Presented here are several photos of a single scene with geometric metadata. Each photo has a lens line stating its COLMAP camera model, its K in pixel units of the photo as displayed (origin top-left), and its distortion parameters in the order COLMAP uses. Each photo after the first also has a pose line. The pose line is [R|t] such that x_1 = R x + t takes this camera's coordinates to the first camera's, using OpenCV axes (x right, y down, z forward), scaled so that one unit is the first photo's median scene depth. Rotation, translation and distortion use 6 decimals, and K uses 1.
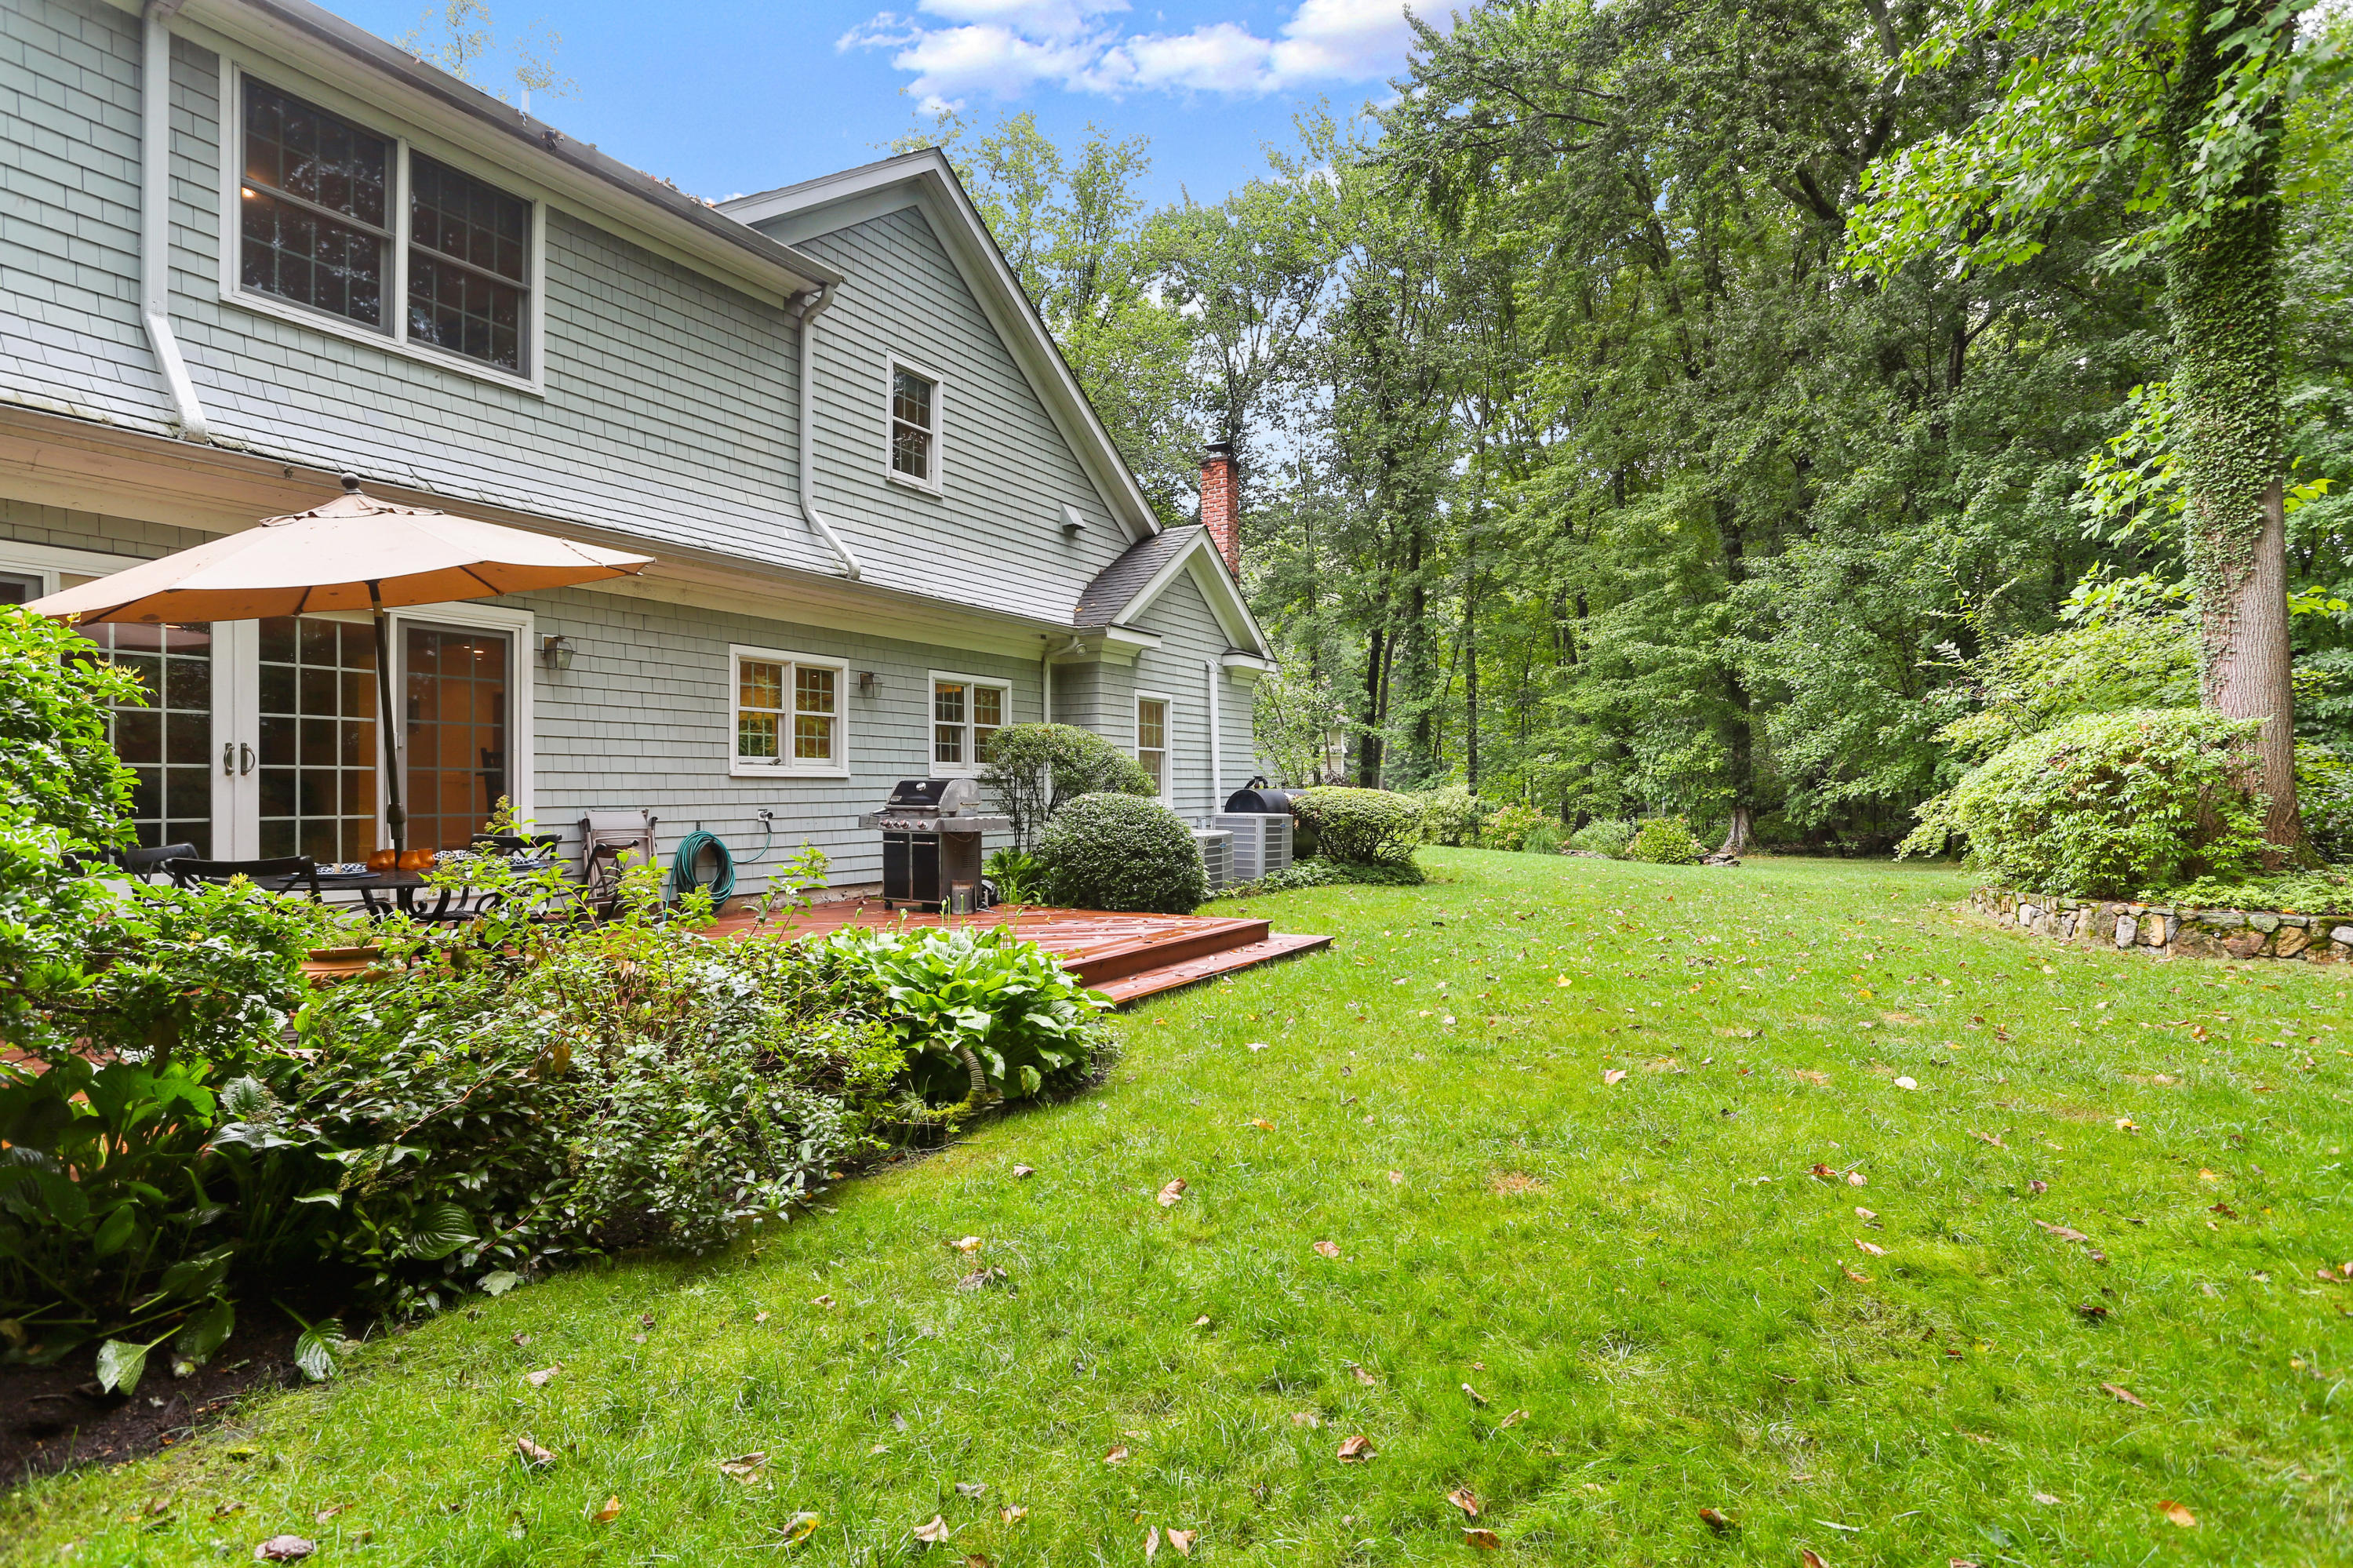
lens RADIAL K [[1186.6, 0, 1185.1], [0, 1186.6, 775.7], [0, 0, 1]] dist [-0.017631, 0.001424]
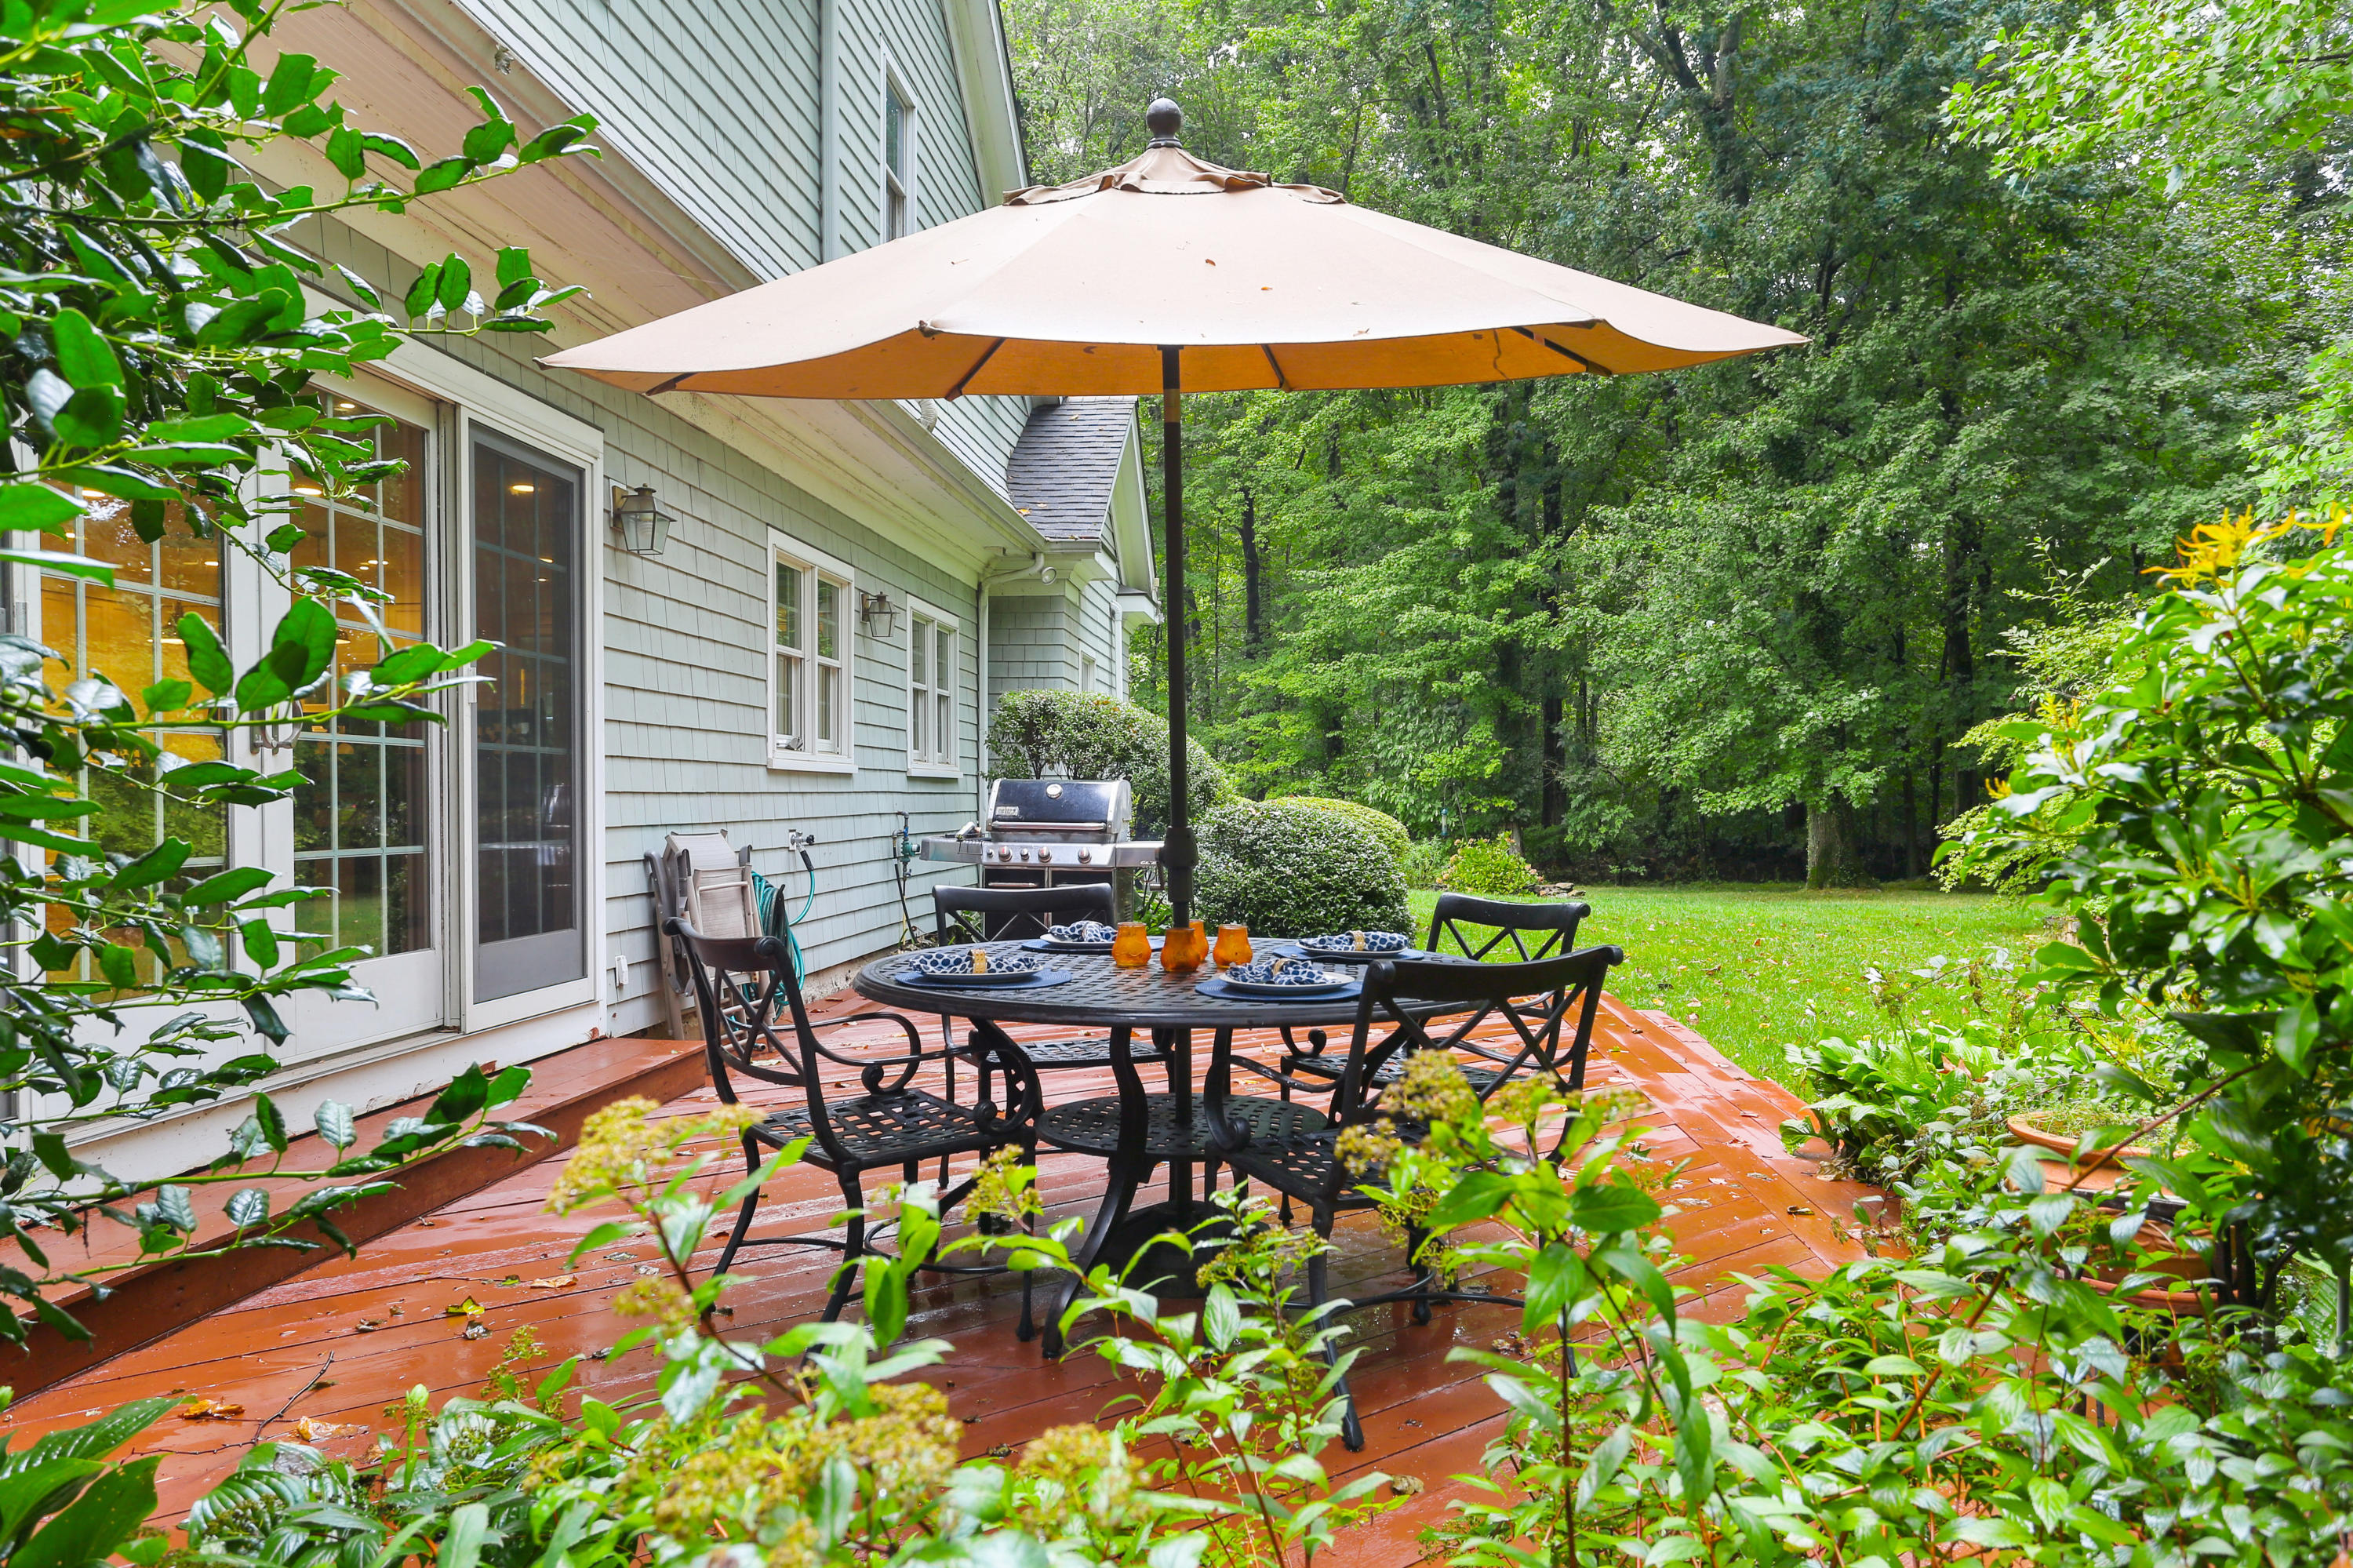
lens RADIAL K [[1654.4, 0, 1175.2], [0, 1654.4, 795.8], [0, 0, 1]] dist [-0.007219, -0.001089]
pose [[0.918638, 0.008680, 0.395005, -0.470198], [-0.013694, 0.999857, 0.009877, 0.002464], [-0.394863, -0.014482, 0.918626, 0.207255]]
